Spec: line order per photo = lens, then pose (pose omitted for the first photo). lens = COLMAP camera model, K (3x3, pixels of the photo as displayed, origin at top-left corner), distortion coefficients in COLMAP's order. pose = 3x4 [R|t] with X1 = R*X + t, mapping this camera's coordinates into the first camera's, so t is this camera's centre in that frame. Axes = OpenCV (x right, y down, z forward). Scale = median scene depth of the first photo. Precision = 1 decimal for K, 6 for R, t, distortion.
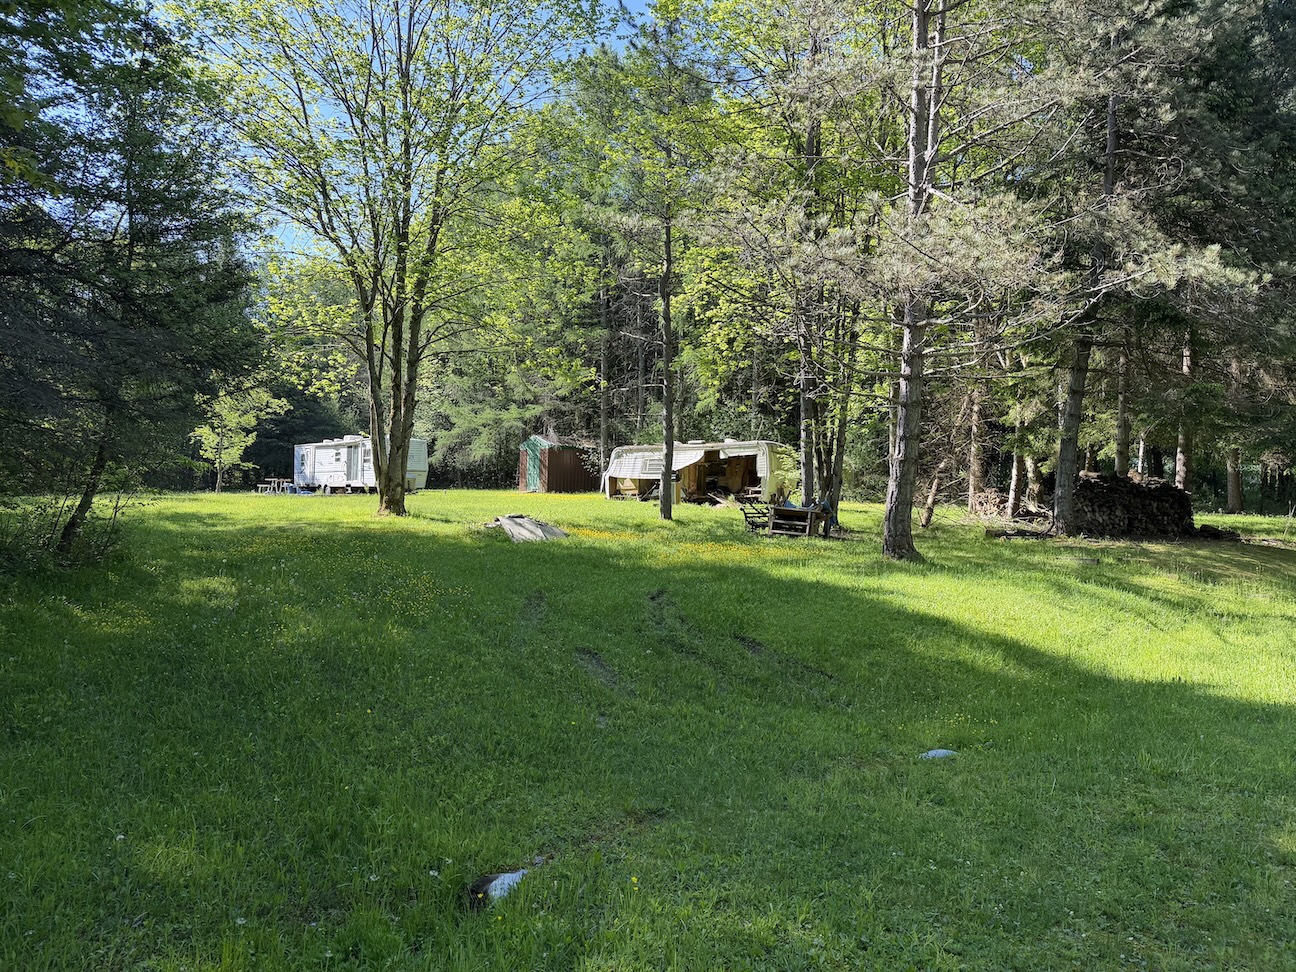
lens RADIAL K [[909.3, 0, 648.1], [0, 909.3, 474.4], [0, 0, 1]] dist [0.109999, -0.163573]
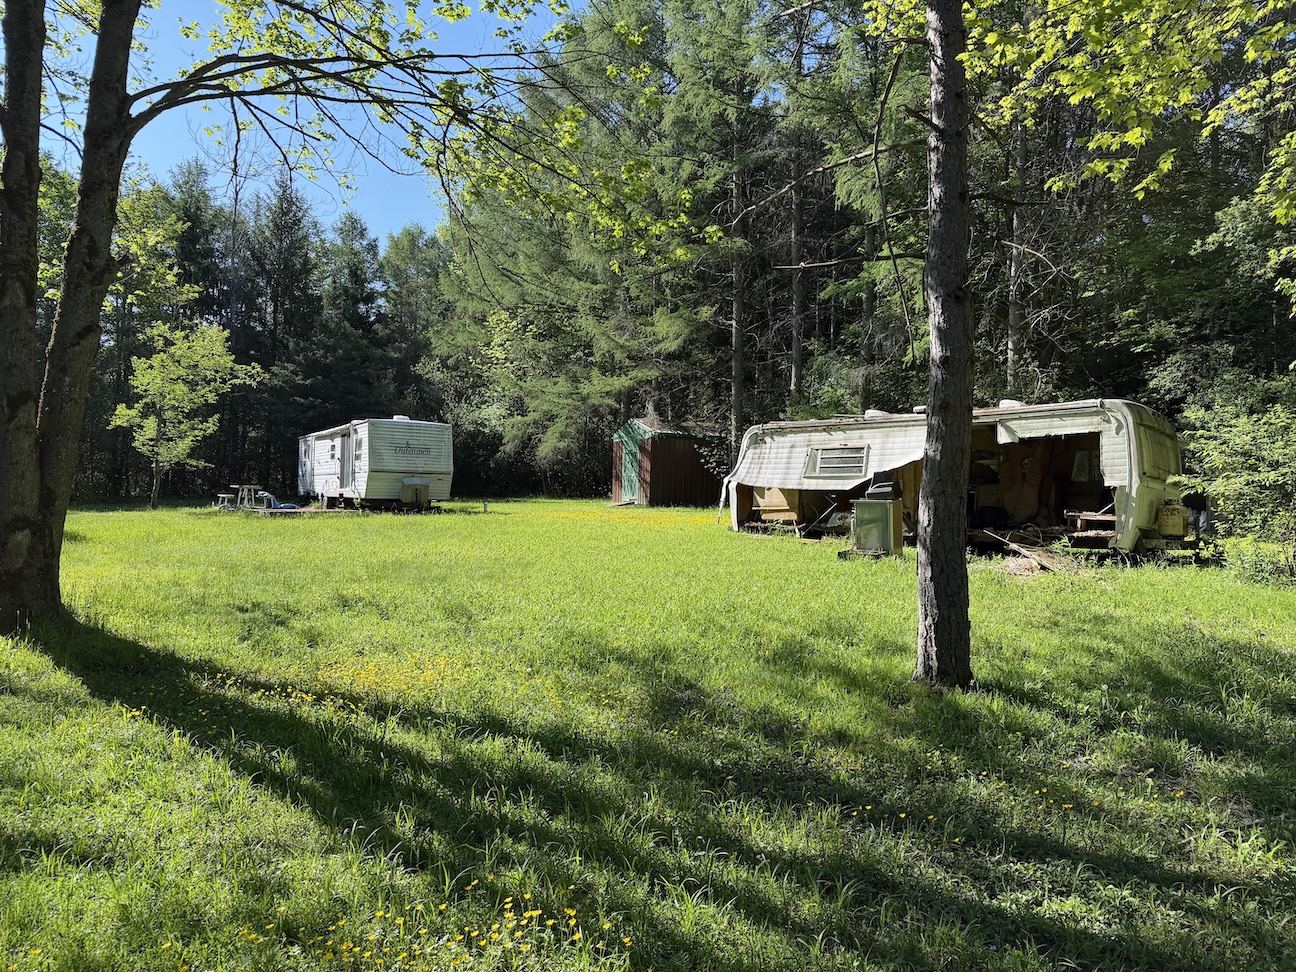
lens RADIAL K [[904.5, 0, 648.0], [0, 904.5, 486.0], [0, 0, 1]] dist [0.067978, -0.085229]
pose [[0.987179, 0.001378, -0.159609, -0.027176], [0.000577, 0.999925, 0.012201, -0.006211], [0.159614, -0.012137, 0.987105, 1.145611]]
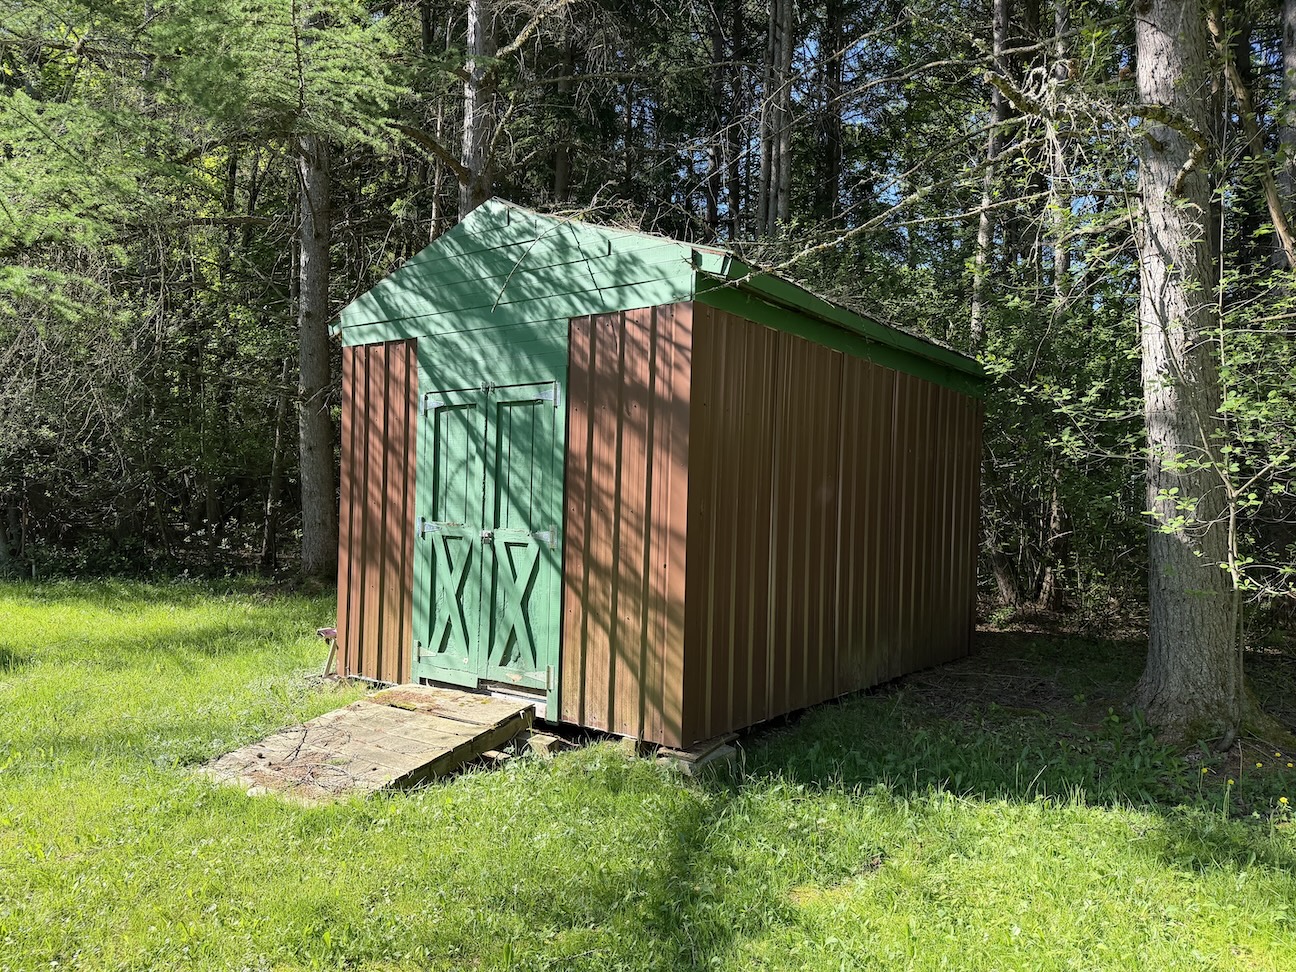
lens RADIAL K [[904.5, 0, 648.0], [0, 904.5, 486.0], [0, 0, 1]] dist [0.067978, -0.085229]
pose [[0.964454, 0.016759, 0.263718, -0.456653], [-0.015412, 0.999855, -0.007177, -0.027118], [-0.263800, 0.002857, 0.964573, 2.940465]]
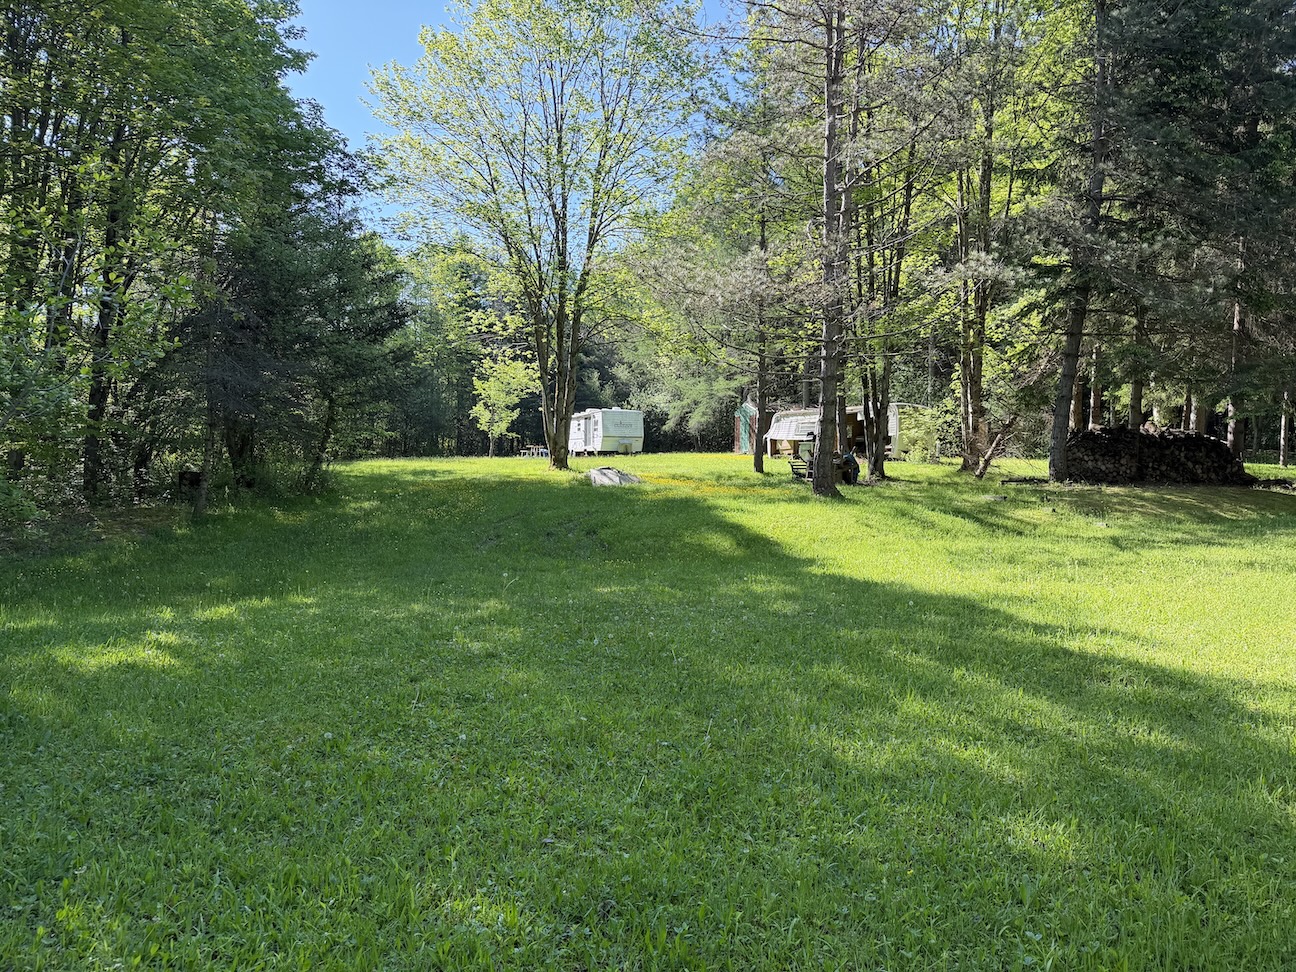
lens RADIAL K [[904.5, 0, 648.0], [0, 904.5, 486.0], [0, 0, 1]] dist [0.067978, -0.085229]
pose [[0.942570, -0.001222, -0.334006, 0.444444], [0.018236, 0.998690, 0.047808, 0.010647], [0.333510, -0.051154, 0.941358, -0.307871]]
